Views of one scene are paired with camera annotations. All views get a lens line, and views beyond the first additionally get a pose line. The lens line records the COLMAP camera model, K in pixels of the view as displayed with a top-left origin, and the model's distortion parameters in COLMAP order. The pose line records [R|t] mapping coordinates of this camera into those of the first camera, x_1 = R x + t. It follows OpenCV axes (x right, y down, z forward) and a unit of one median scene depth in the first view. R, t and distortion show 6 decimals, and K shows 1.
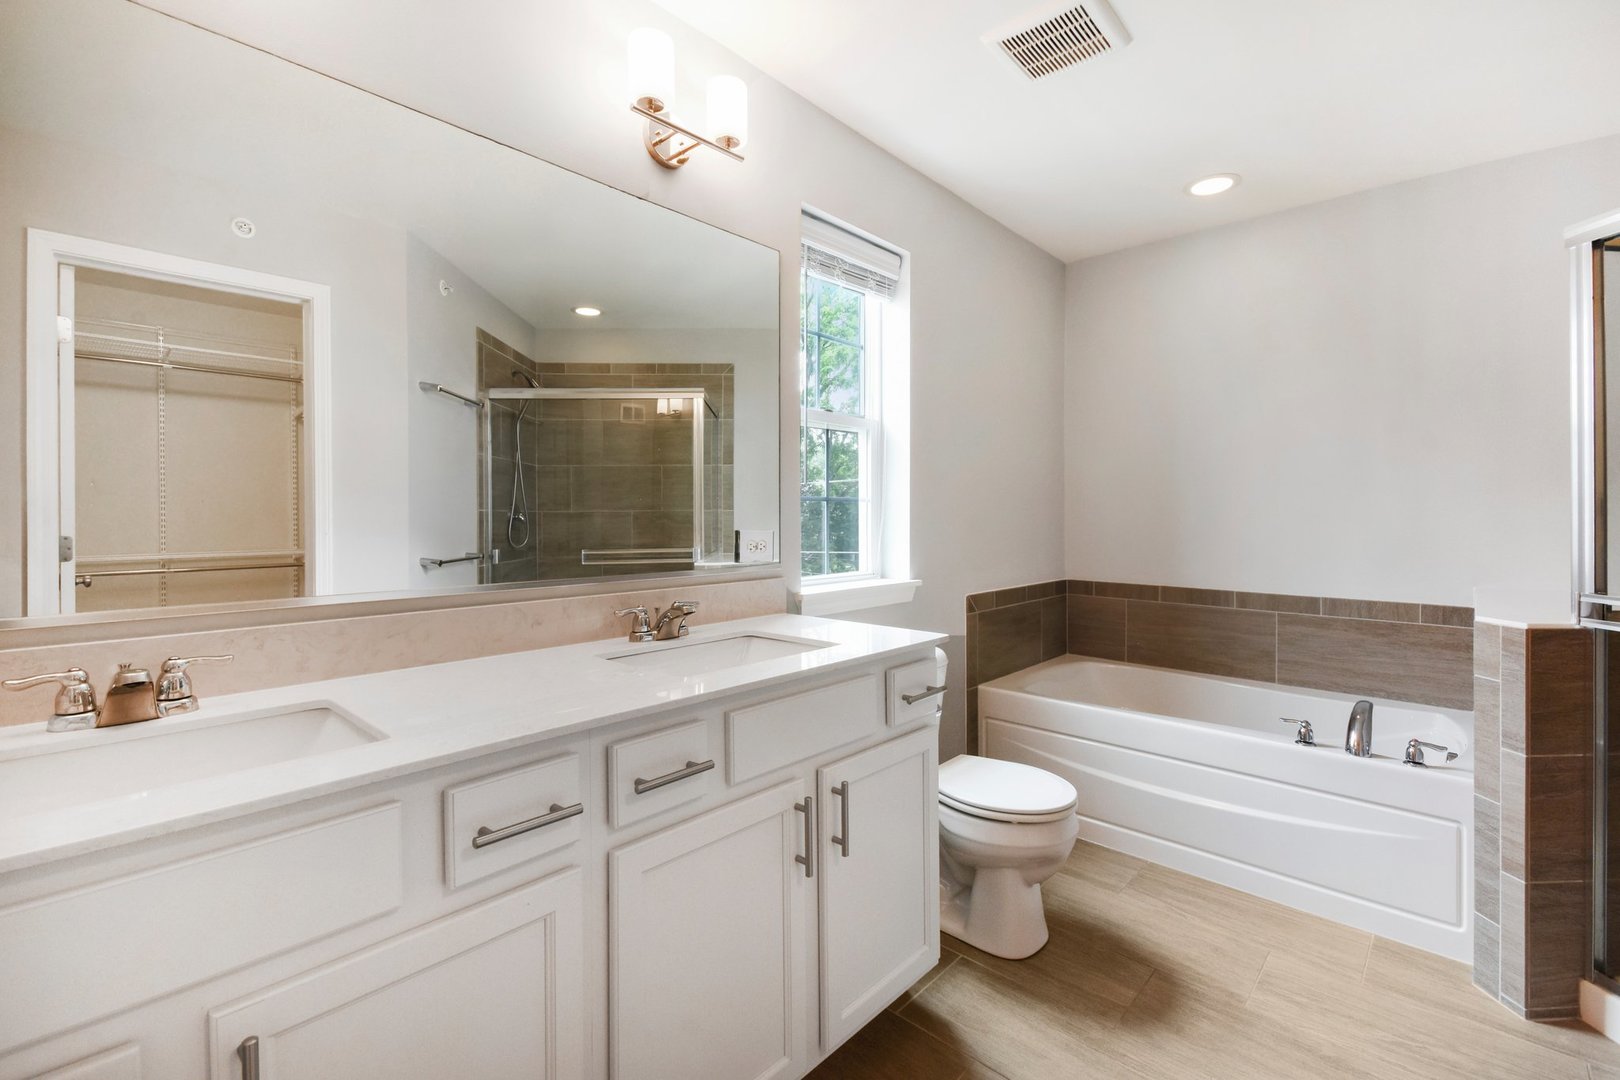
lens RADIAL K [[717.5, 0, 810.0], [0, 717.5, 540.0], [0, 0, 1]] dist [0.005132, -0.010183]
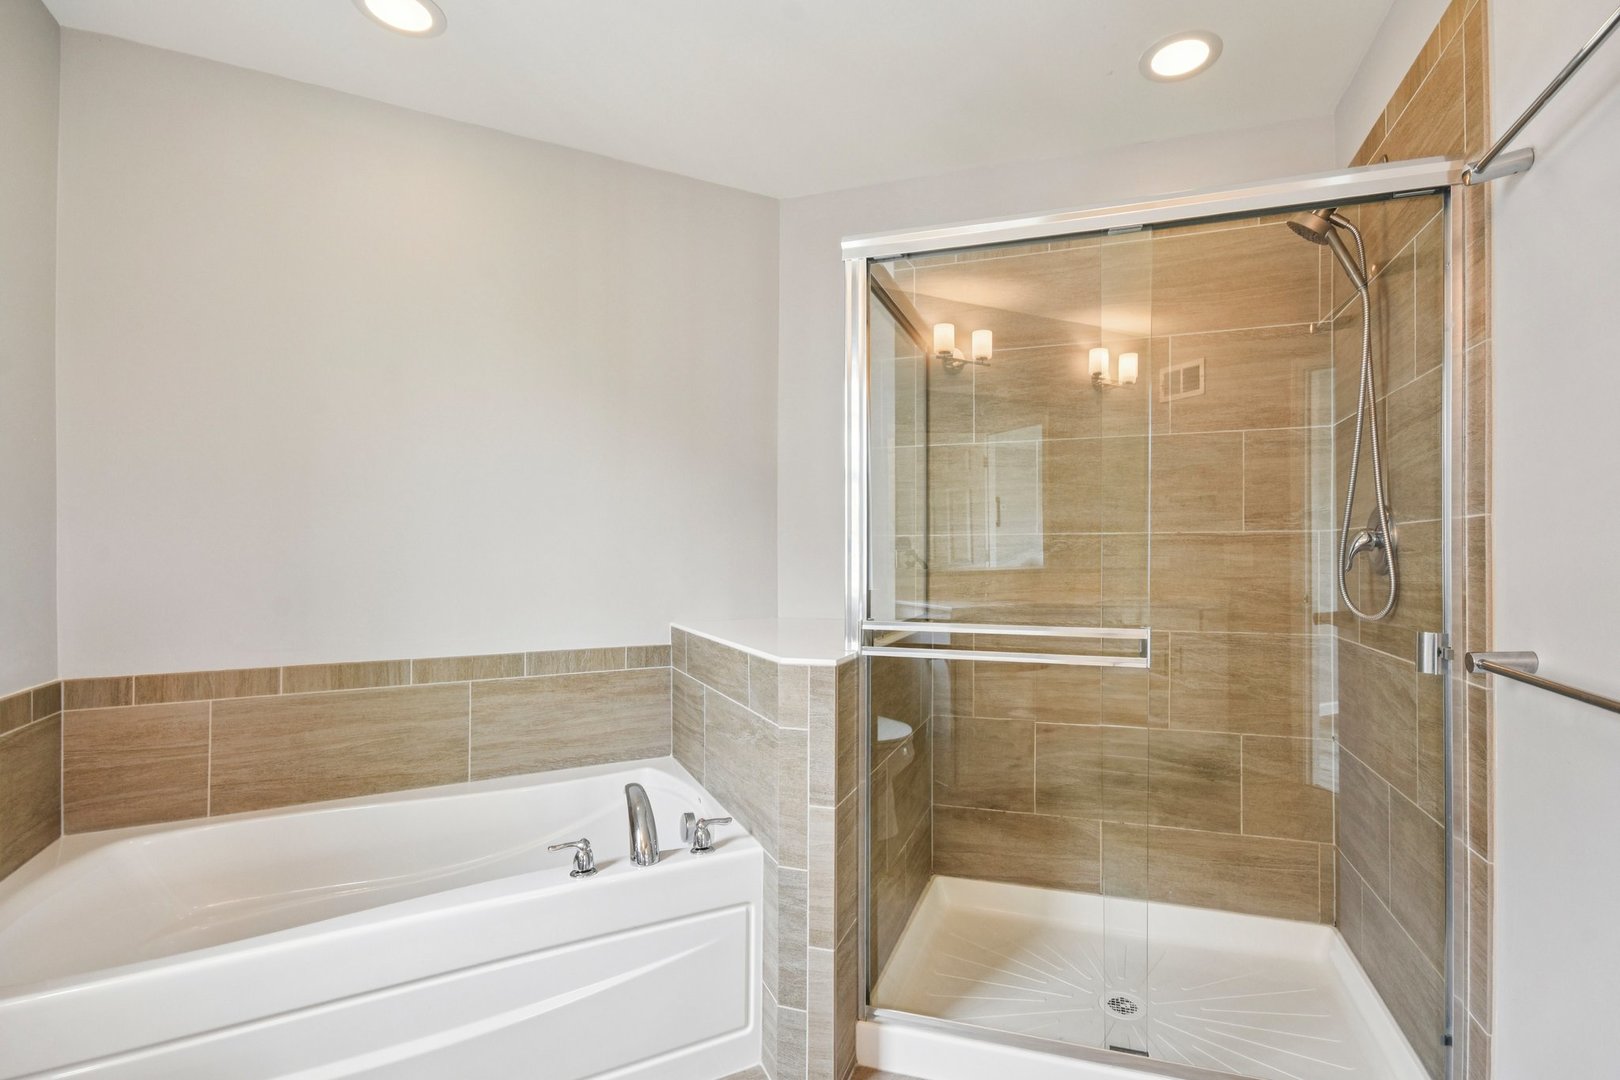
lens RADIAL K [[717.5, 0, 810.0], [0, 717.5, 540.0], [0, 0, 1]] dist [0.005132, -0.010183]
pose [[0.320515, 0.018972, 0.947053, 0.092424], [0.036829, 0.998794, -0.032472, -0.003683], [-0.946527, 0.045287, 0.319430, 0.501915]]
